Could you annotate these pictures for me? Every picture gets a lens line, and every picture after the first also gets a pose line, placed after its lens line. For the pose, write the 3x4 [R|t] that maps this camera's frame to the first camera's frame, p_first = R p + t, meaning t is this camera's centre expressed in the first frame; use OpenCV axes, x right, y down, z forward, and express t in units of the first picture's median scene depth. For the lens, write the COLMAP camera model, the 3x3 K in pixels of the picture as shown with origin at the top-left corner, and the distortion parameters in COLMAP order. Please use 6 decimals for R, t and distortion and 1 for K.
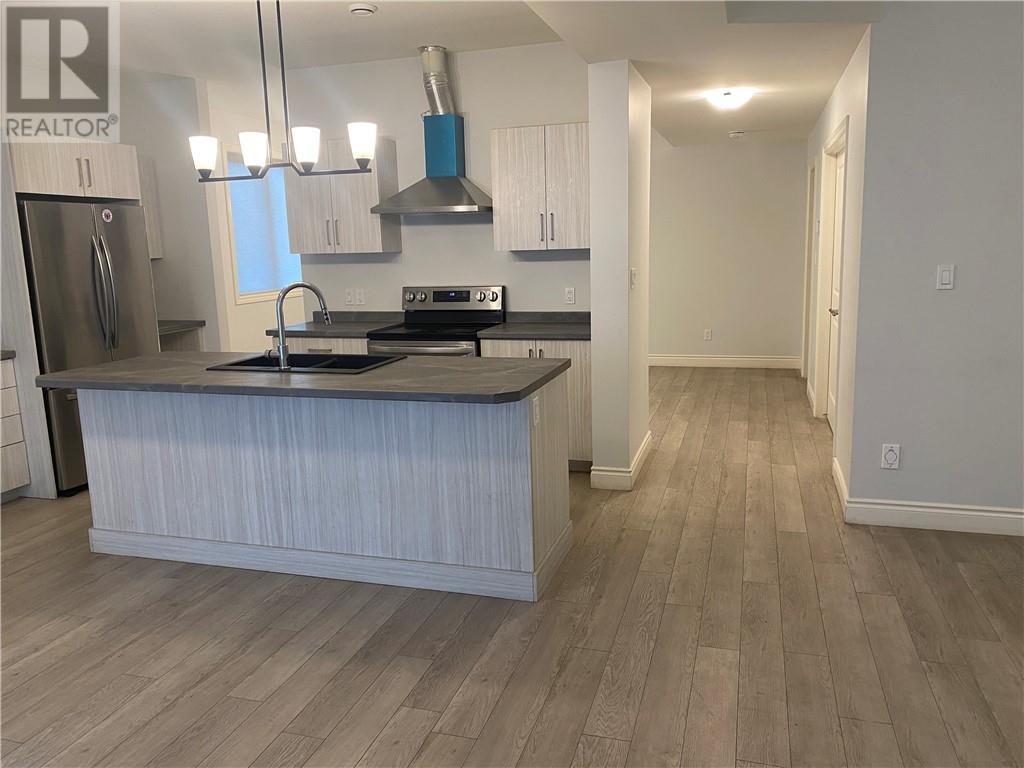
lens RADIAL K [[778.4, 0, 527.1], [0, 778.4, 372.4], [0, 0, 1]] dist [0.047155, -0.053385]
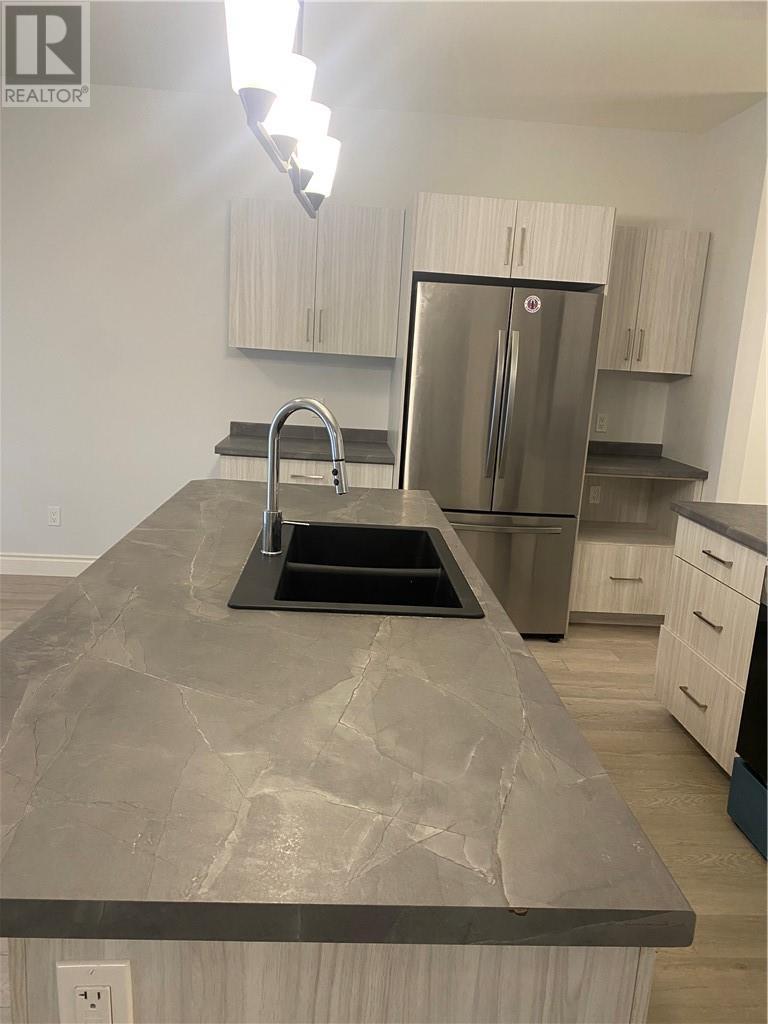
lens RADIAL K [[778.4, 0, 382.3], [0, 778.4, 514.4], [0, 0, 1]] dist [0.047155, -0.053385]
pose [[0.338765, 0.235869, -0.910826, 0.179324], [-0.224636, 0.960347, 0.165144, -0.125353], [0.913661, 0.148660, 0.378317, 0.787874]]
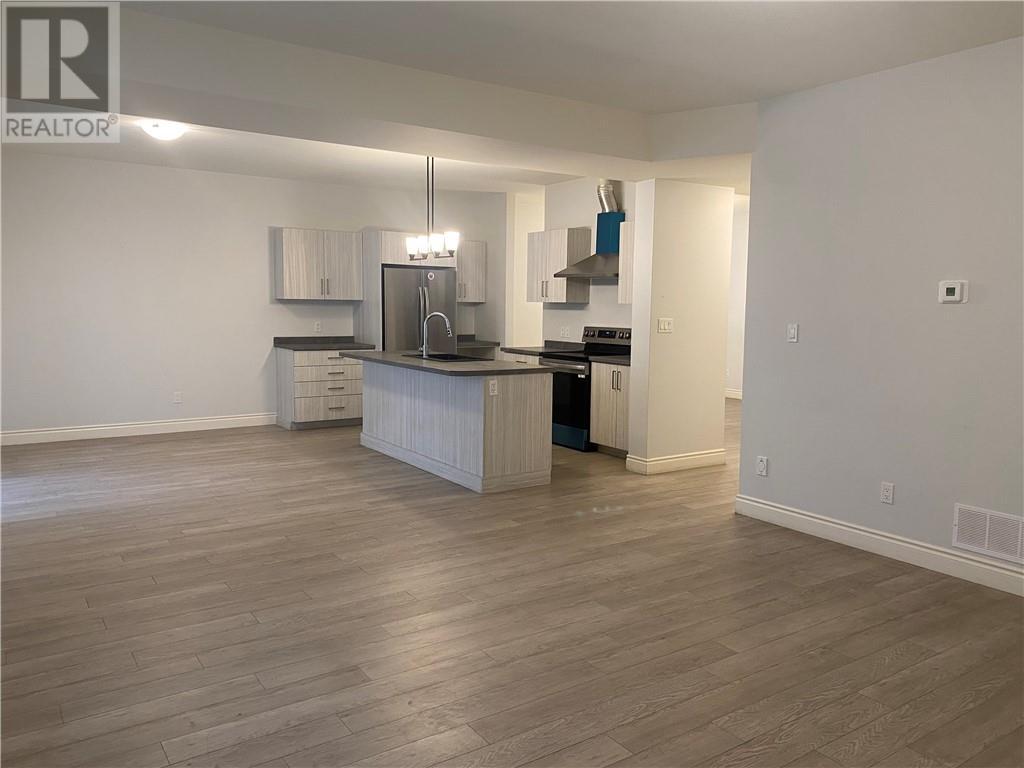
lens RADIAL K [[778.4, 0, 526.9], [0, 778.4, 371.2], [0, 0, 1]] dist [0.047155, -0.053385]
pose [[0.779052, 0.093925, -0.619884, 0.962189], [-0.140453, 0.989731, -0.026553, 0.040105], [0.611024, 0.107750, 0.784244, -0.297640]]
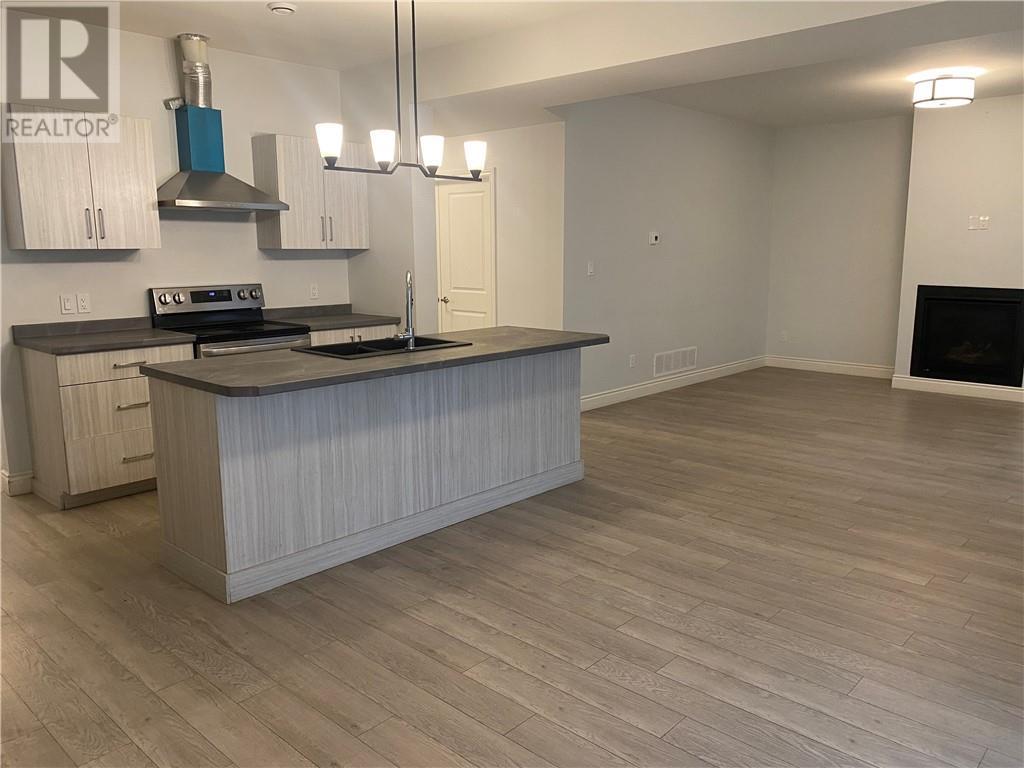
lens RADIAL K [[778.4, 0, 514.7], [0, 778.4, 378.4], [0, 0, 1]] dist [0.047155, -0.053385]
pose [[0.439783, -0.126082, 0.889210, -1.120749], [0.141097, 0.987501, 0.070236, -0.018832], [-0.886951, 0.094577, 0.452076, 0.344926]]
